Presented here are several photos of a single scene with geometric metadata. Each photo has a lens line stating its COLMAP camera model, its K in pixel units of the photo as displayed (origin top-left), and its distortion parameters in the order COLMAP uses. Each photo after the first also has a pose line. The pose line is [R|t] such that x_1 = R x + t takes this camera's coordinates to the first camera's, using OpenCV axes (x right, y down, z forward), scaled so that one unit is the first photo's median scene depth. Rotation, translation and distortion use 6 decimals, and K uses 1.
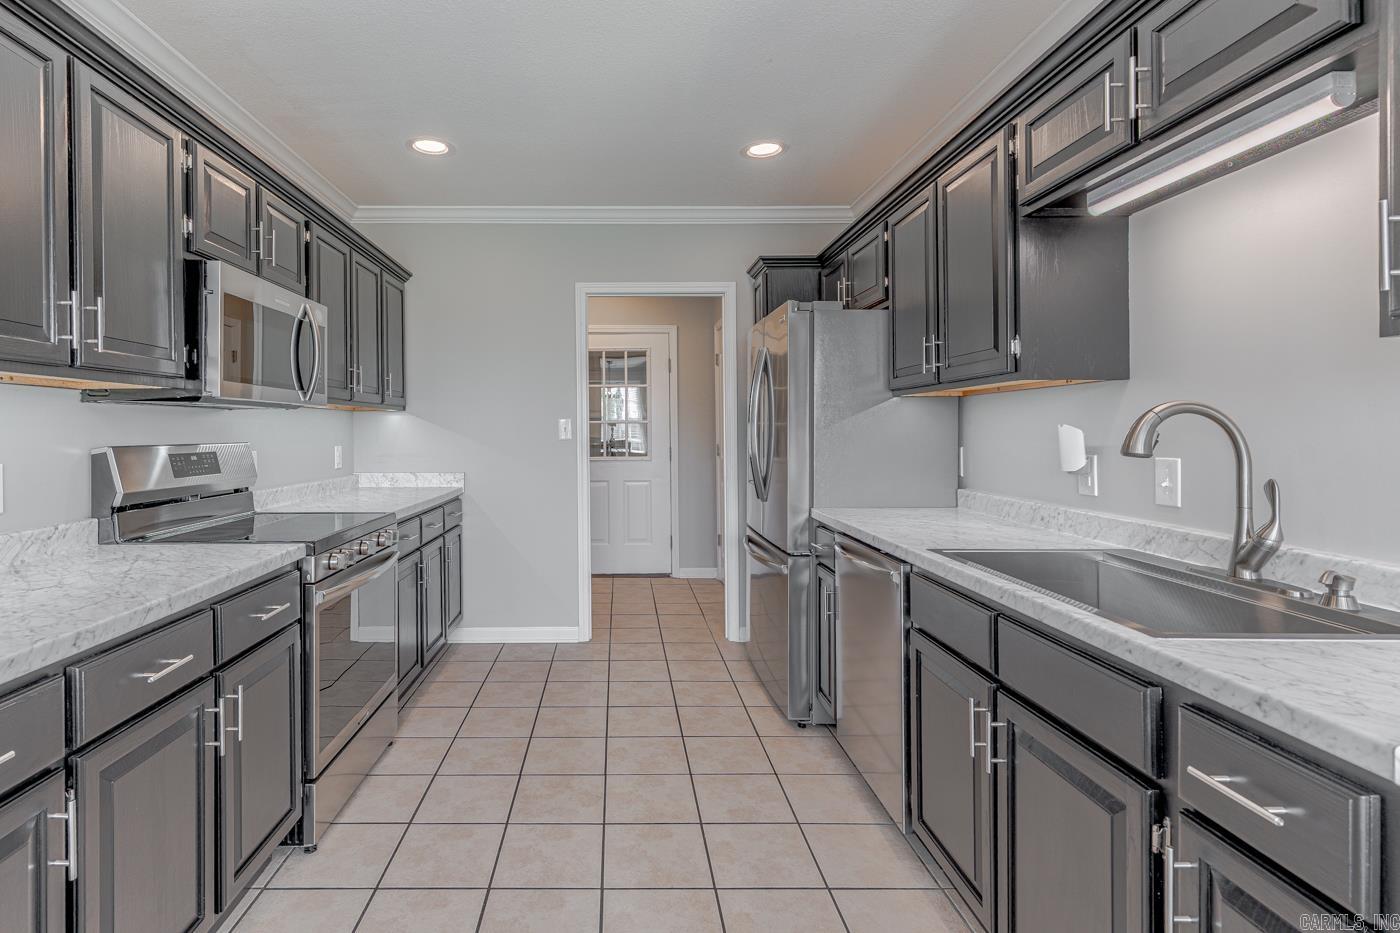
lens RADIAL K [[666.0, 0, 701.5], [0, 666.0, 431.5], [0, 0, 1]] dist [0.001820, 0.000134]
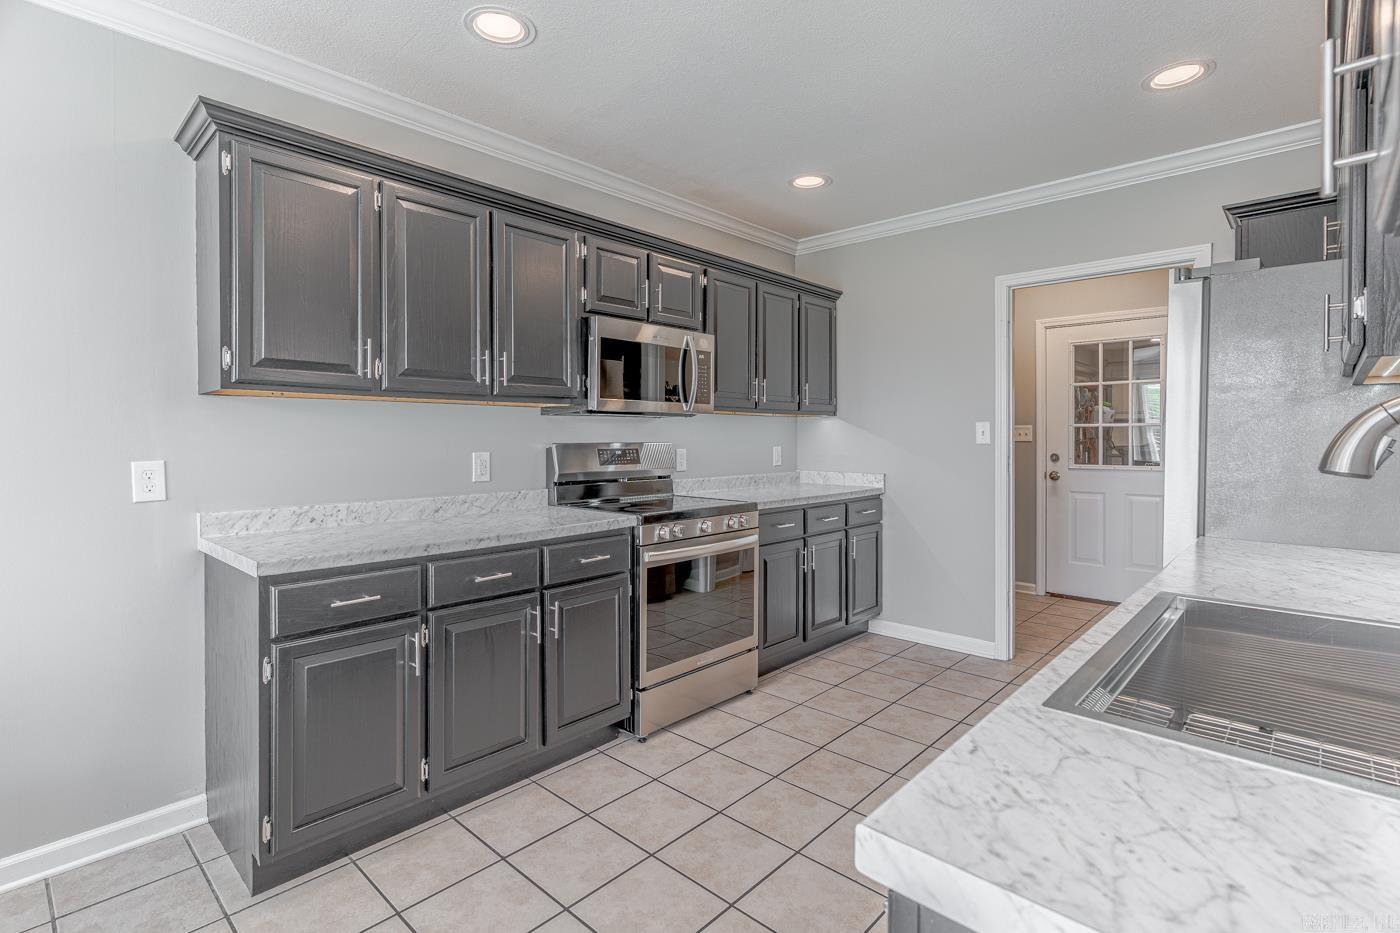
lens RADIAL K [[669.0, 0, 710.4], [0, 669.0, 443.1], [0, 0, 1]] dist [0.001174, -0.000032]
pose [[0.741964, 0.011778, -0.670336, 0.349703], [-0.004120, 0.999907, 0.013009, 0.000563], [0.670427, -0.006890, 0.741944, 0.069221]]
